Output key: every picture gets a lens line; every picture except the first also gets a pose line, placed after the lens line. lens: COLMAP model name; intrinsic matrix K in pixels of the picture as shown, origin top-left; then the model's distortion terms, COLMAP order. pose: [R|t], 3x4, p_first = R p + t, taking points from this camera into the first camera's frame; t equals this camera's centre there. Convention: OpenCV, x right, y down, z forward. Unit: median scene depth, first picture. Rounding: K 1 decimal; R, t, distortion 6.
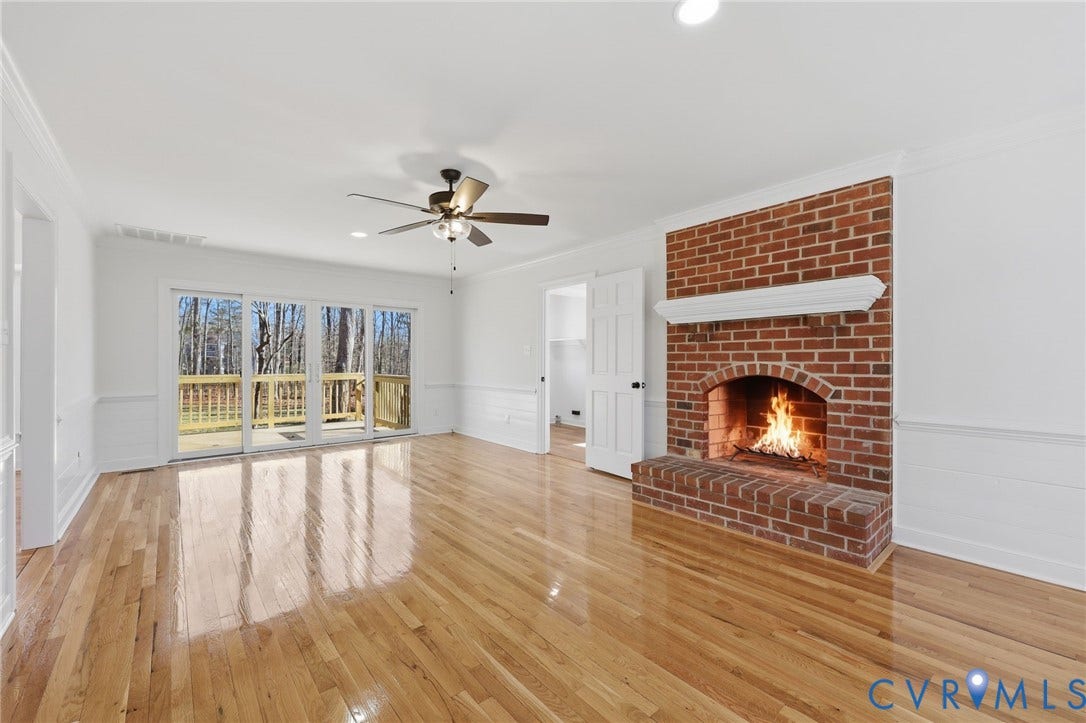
lens RADIAL K [[438.9, 0, 533.0], [0, 438.9, 360.7], [0, 0, 1]] dist [0.000327, 0.000527]
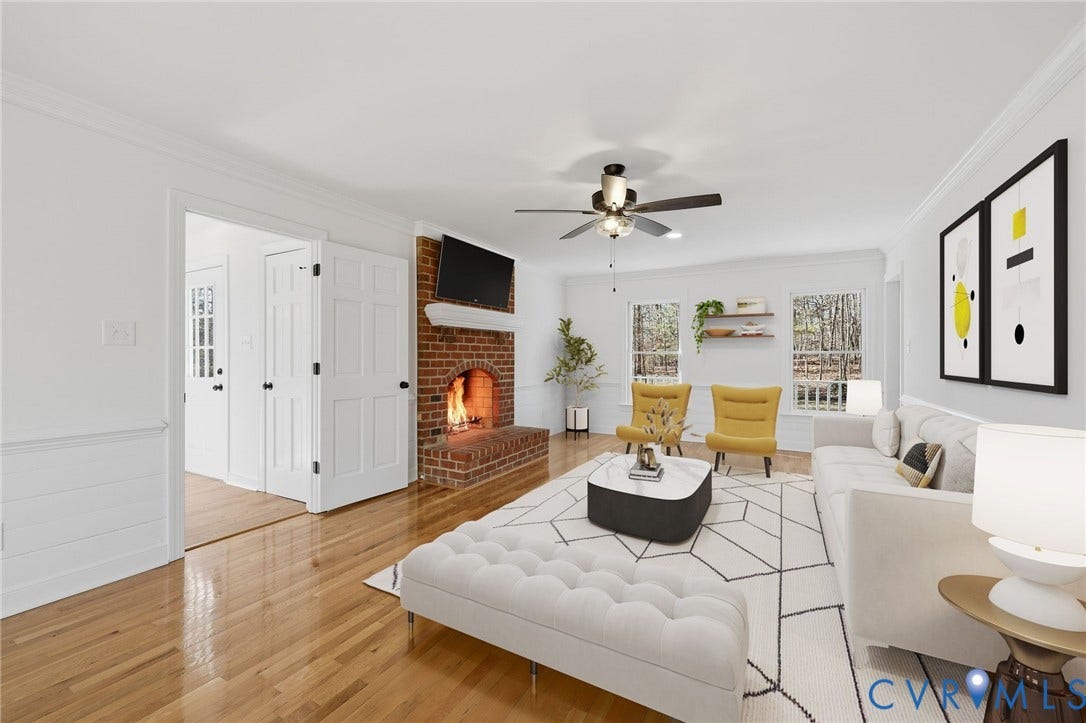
lens RADIAL K [[438.9, 0, 541.9], [0, 438.9, 357.6], [0, 0, 1]] dist [0.000327, 0.000527]
pose [[-0.362301, 0.002508, 0.932058, -0.909794], [0.000332, 0.999997, -0.002562, 0.001172], [-0.932061, -0.000618, -0.362301, 1.314738]]
